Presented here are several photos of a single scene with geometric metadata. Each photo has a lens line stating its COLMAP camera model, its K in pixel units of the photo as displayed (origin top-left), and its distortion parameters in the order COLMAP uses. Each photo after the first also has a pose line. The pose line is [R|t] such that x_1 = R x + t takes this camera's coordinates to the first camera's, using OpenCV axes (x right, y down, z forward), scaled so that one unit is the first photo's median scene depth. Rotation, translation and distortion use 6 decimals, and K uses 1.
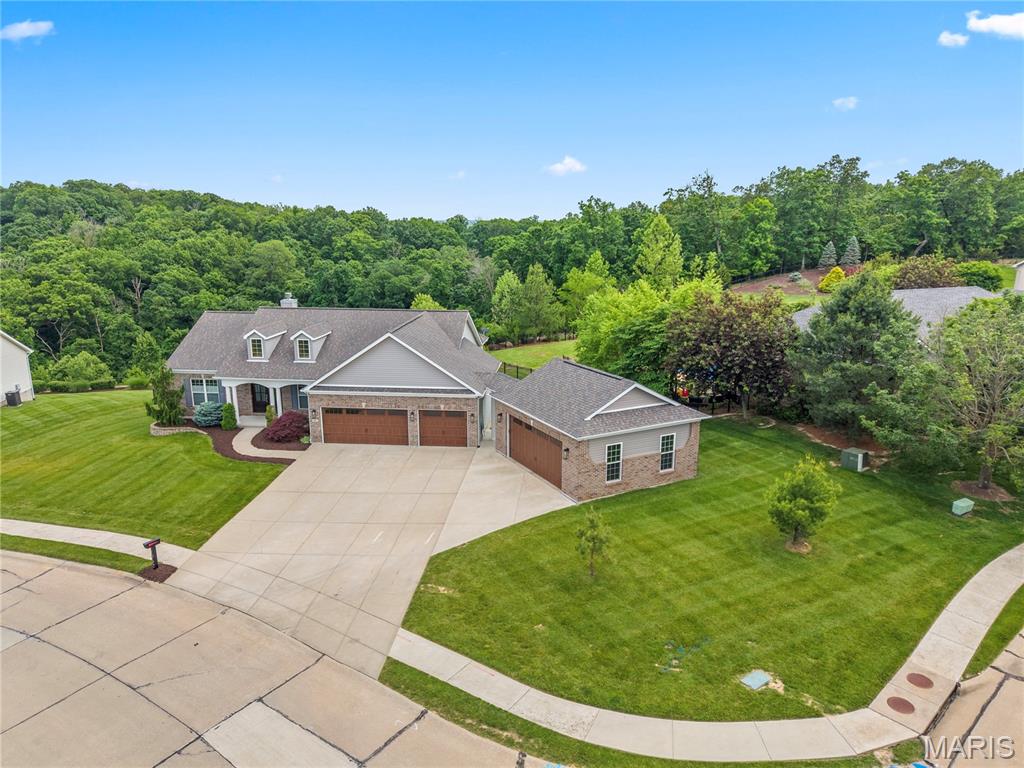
lens RADIAL K [[679.1, 0, 505.6], [0, 679.1, 384.4], [0, 0, 1]] dist [0.047946, -0.053787]
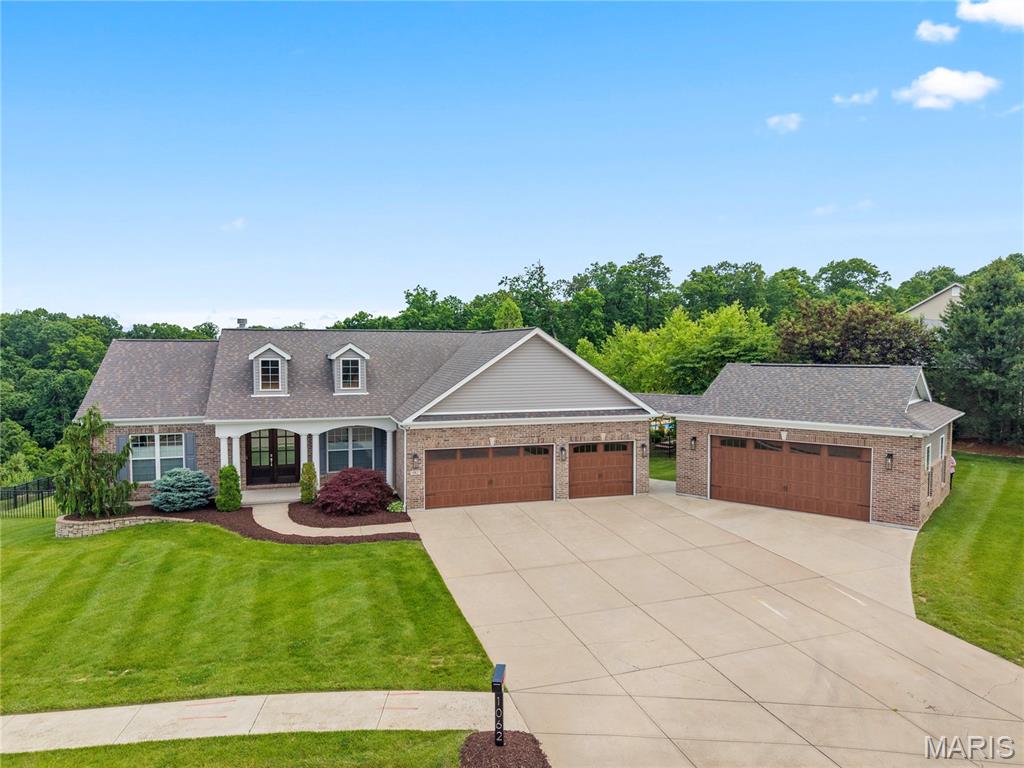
lens RADIAL K [[679.1, 0, 505.6], [0, 679.1, 384.4], [0, 0, 1]] dist [0.047946, -0.053787]
pose [[0.921354, -0.022284, 0.388085, -0.410875], [0.091439, 0.982766, -0.160656, 0.075474], [-0.377817, 0.183508, 0.907513, 0.359554]]
